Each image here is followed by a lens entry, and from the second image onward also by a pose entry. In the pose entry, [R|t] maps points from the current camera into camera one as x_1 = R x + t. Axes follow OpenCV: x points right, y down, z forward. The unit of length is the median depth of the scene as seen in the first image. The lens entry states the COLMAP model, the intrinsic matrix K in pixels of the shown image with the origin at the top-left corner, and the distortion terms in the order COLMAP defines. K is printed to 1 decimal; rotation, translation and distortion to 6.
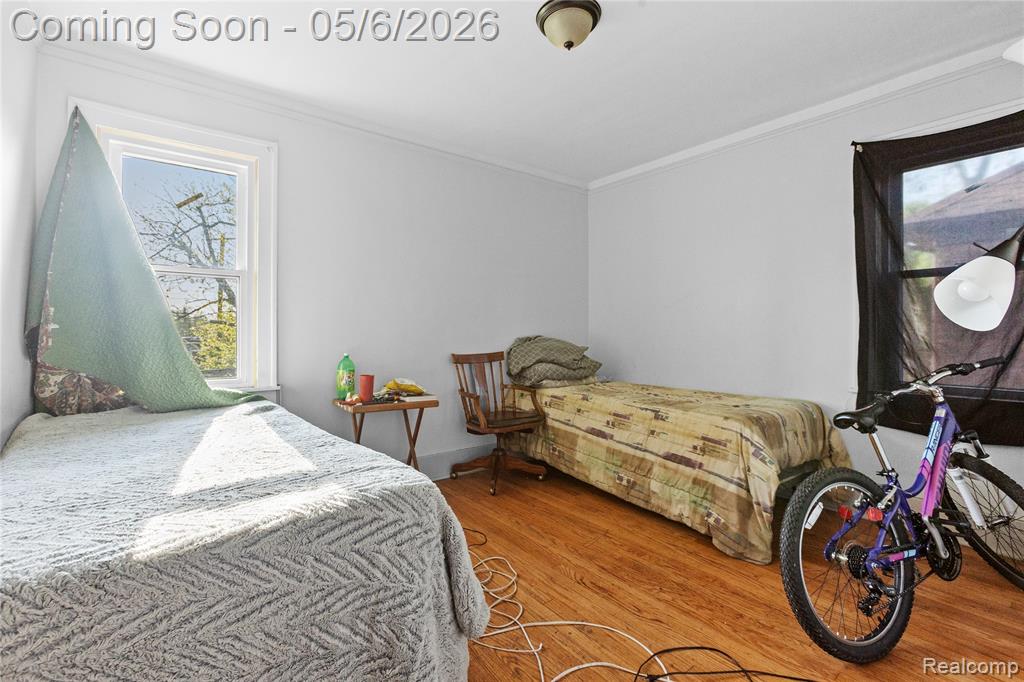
lens RADIAL K [[458.5, 0, 505.8], [0, 458.5, 334.0], [0, 0, 1]] dist [-0.004827, 0.000991]
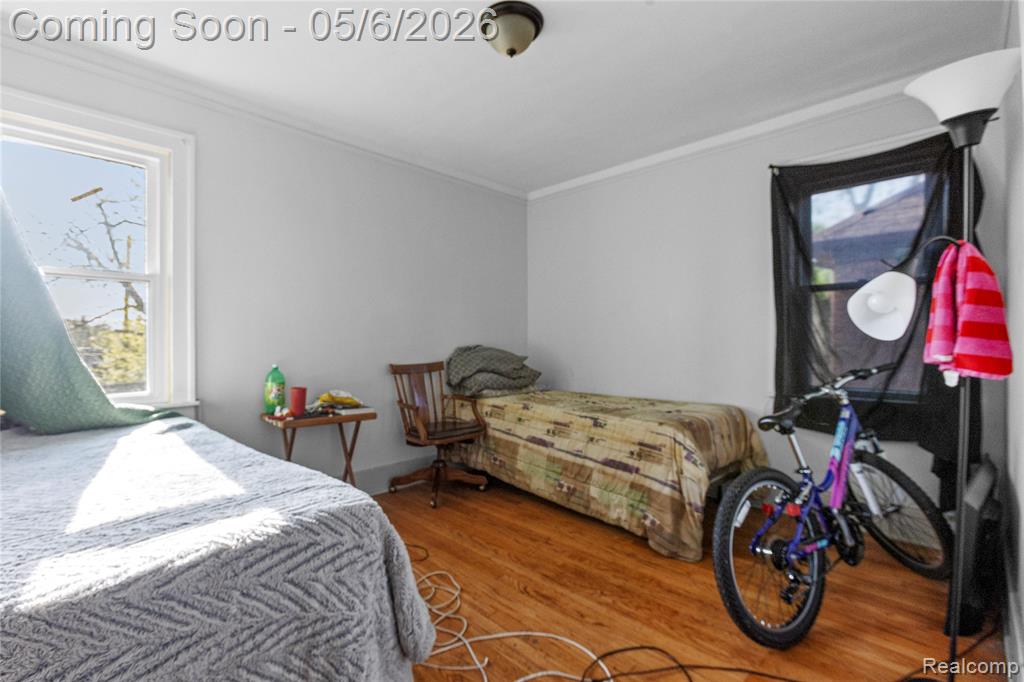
lens RADIAL K [[458.5, 0, 506.0], [0, 458.5, 345.2], [0, 0, 1]] dist [-0.004827, 0.000991]
pose [[0.991026, -0.003270, 0.133630, -0.008822], [0.002758, 0.999988, 0.004010, -0.000545], [-0.133642, -0.003605, 0.991023, 0.017139]]
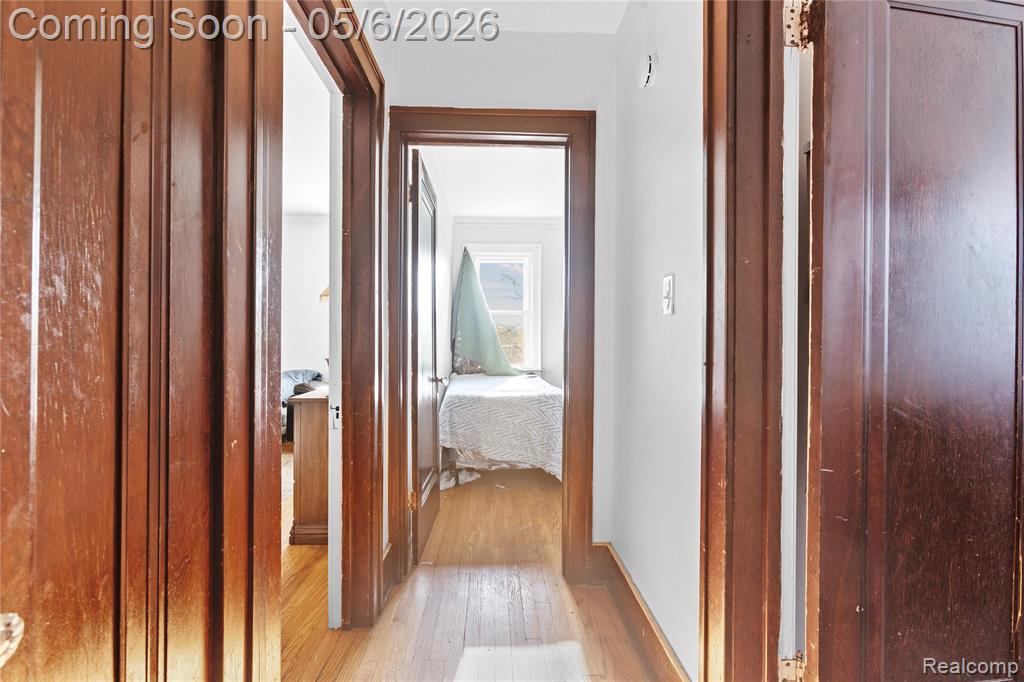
lens RADIAL K [[458.5, 0, 512.9], [0, 458.5, 341.3], [0, 0, 1]] dist [-0.004827, 0.000991]
pose [[0.818967, 0.001658, -0.573839, 0.661714], [-0.002213, 0.999998, -0.000269, -0.002099], [0.573837, 0.001491, 0.818968, -0.845704]]
